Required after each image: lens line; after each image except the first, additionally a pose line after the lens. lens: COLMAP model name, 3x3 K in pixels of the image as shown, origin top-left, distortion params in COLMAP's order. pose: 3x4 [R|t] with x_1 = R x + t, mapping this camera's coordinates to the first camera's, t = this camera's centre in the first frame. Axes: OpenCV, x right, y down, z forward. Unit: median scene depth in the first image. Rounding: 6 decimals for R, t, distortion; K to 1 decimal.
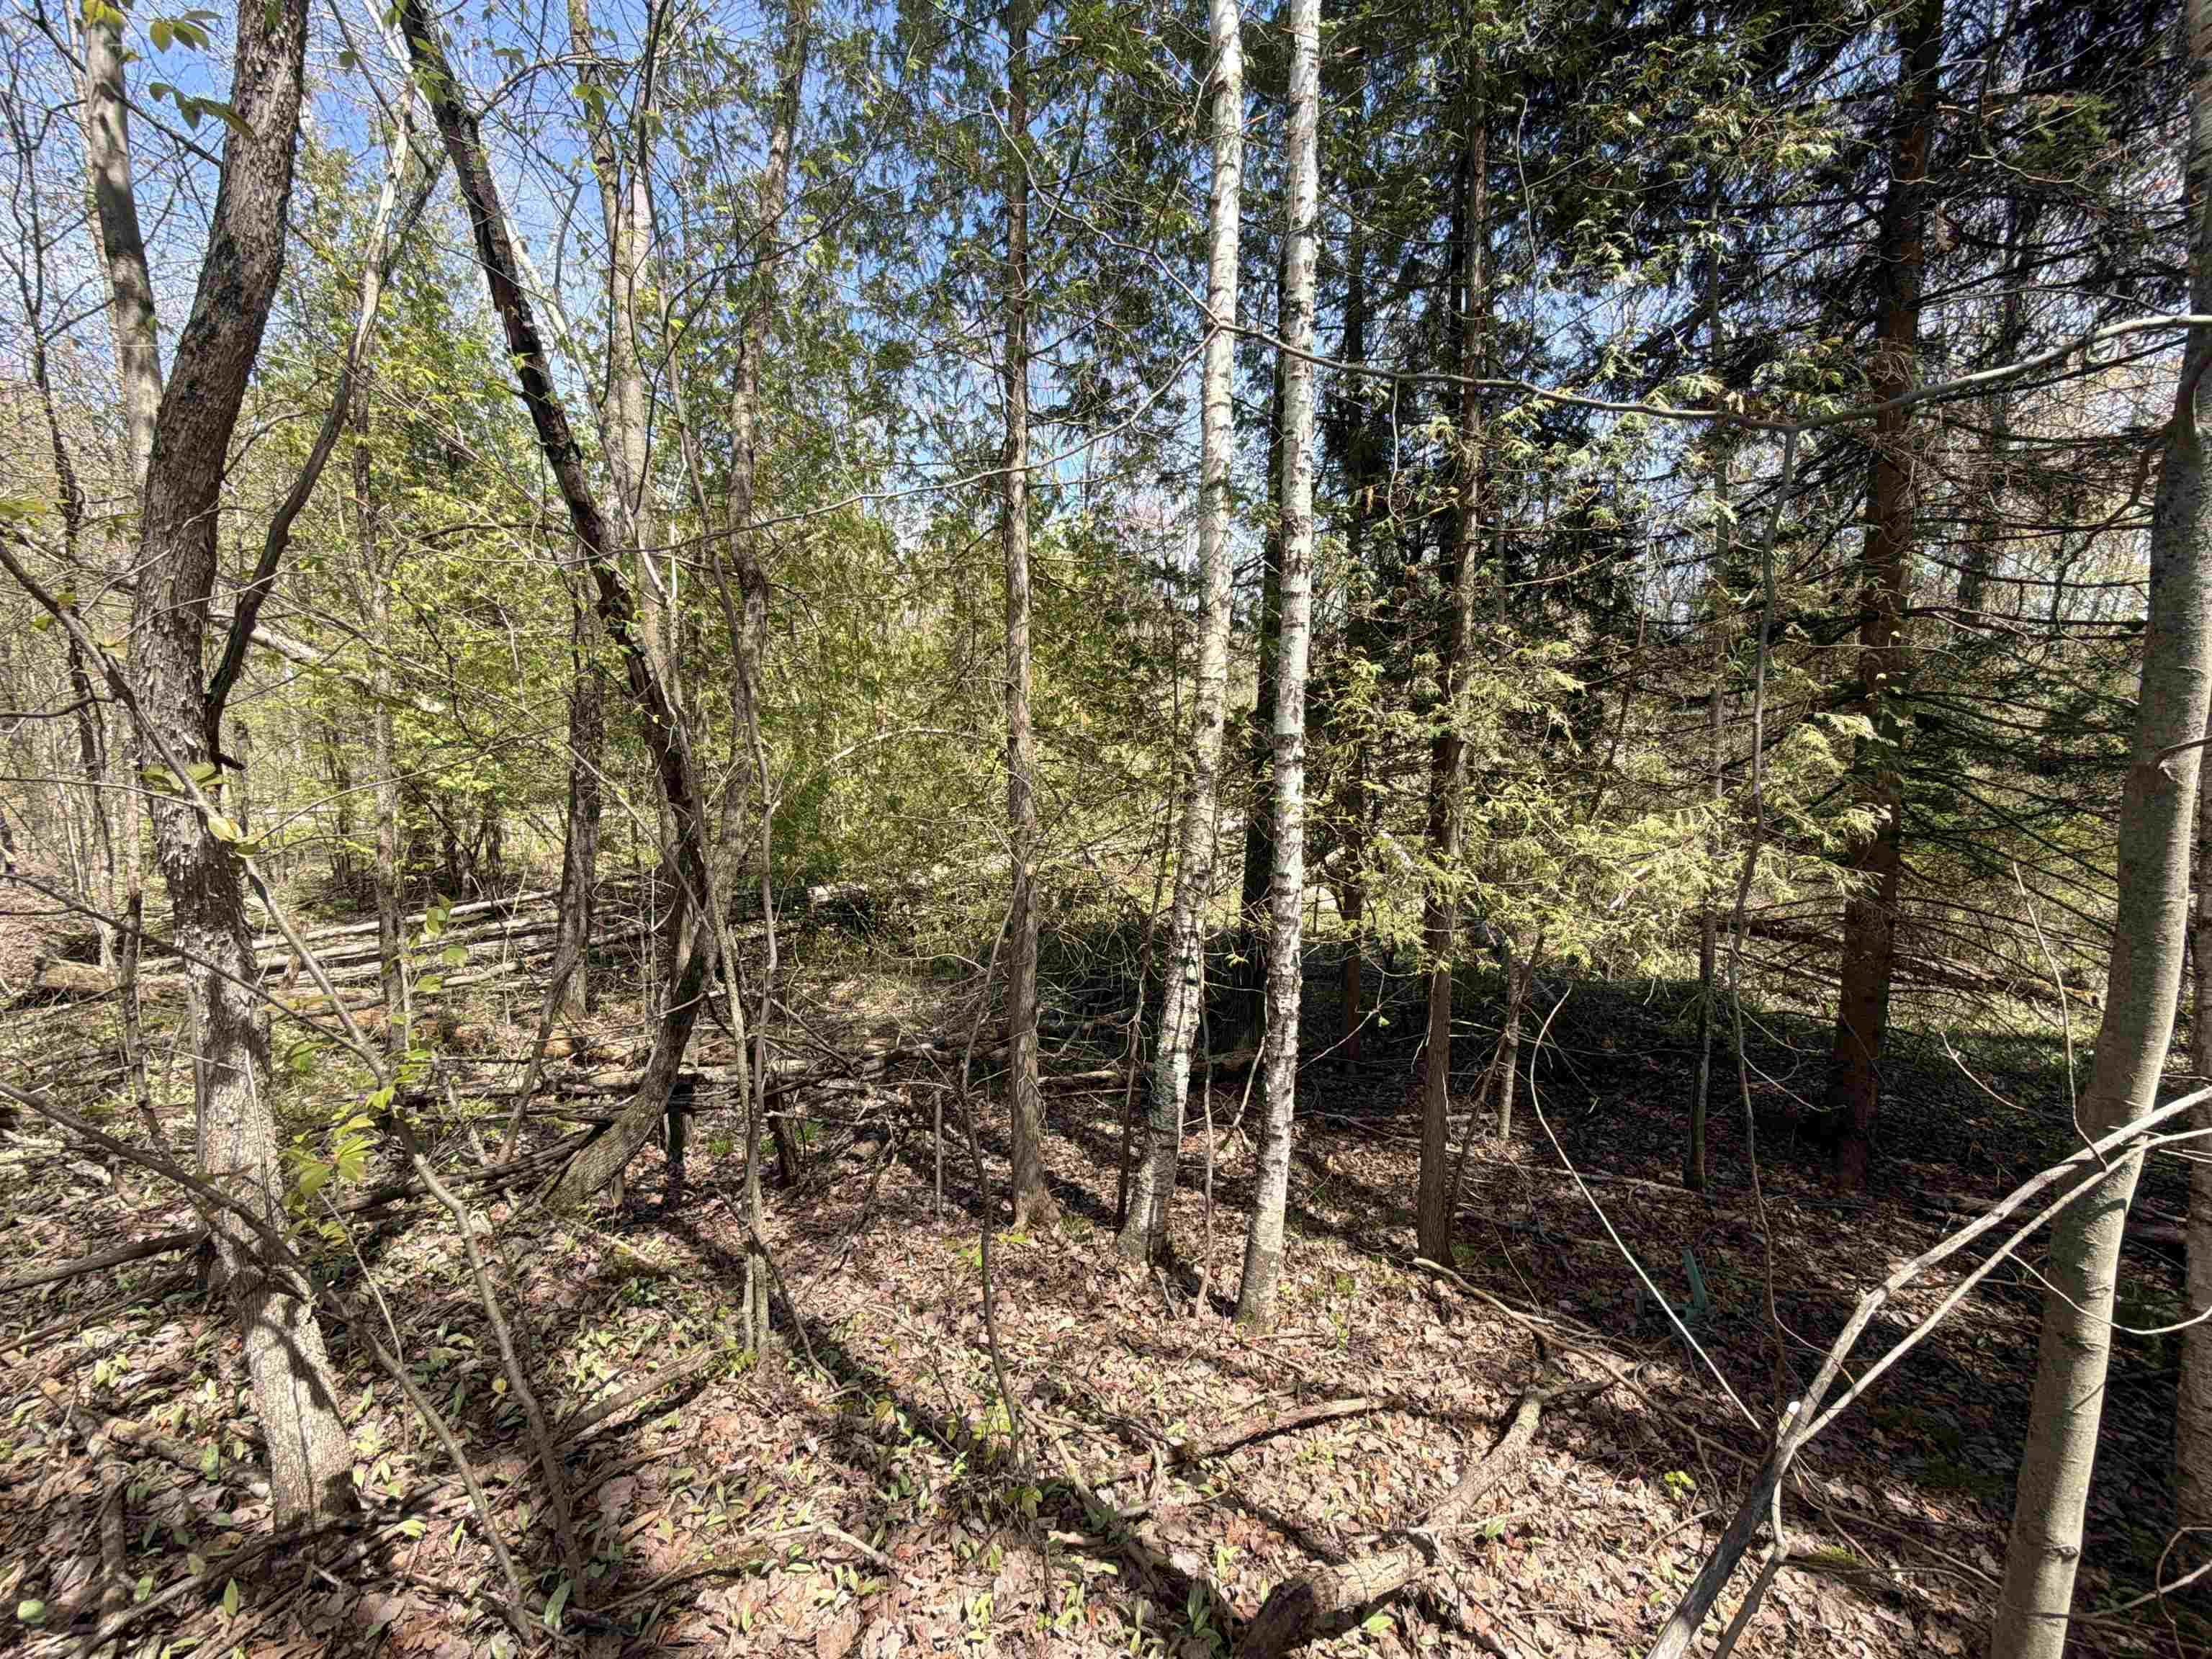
lens RADIAL K [[880.8, 0, 1107.3], [0, 880.8, 823.1], [0, 0, 1]] dist [-0.003224, -0.001154]
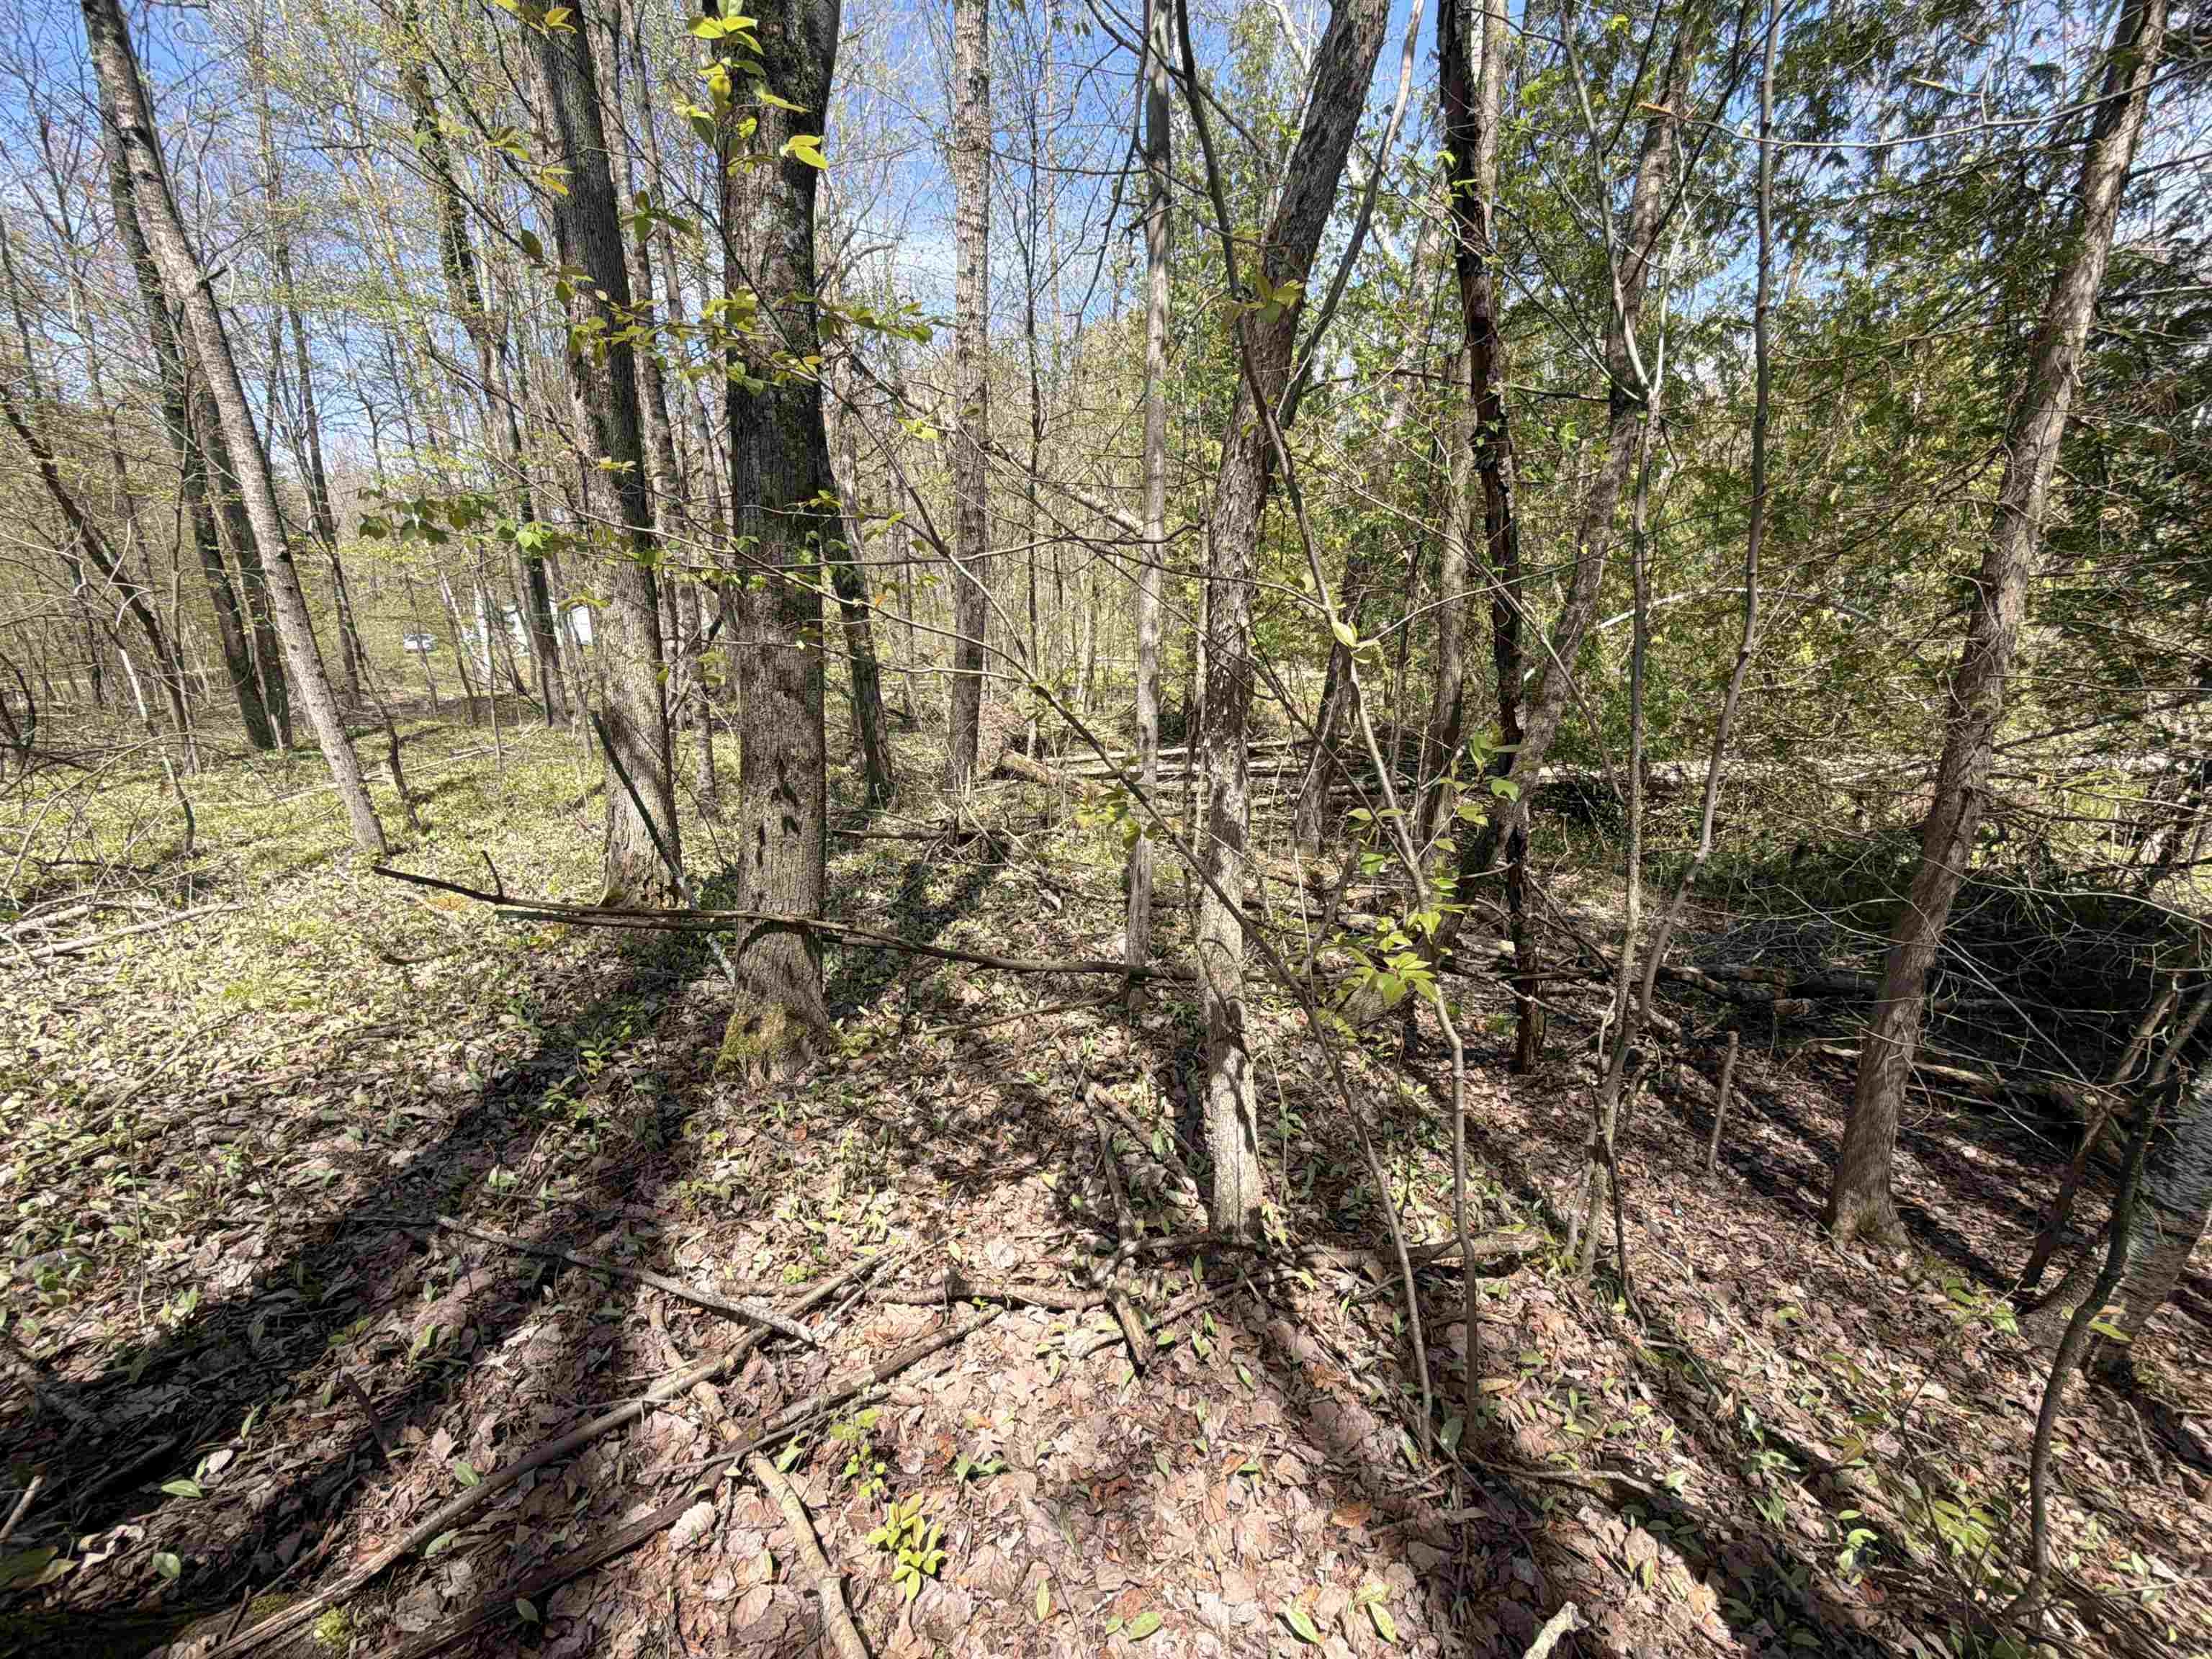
lens RADIAL K [[880.8, 0, 1100.2], [0, 880.8, 833.6], [0, 0, 1]] dist [-0.003224, -0.001154]
pose [[0.724431, 0.180770, -0.665223, -0.174413], [-0.075111, 0.979958, 0.184501, 0.022834], [0.685243, -0.083693, 0.723490, 0.018562]]
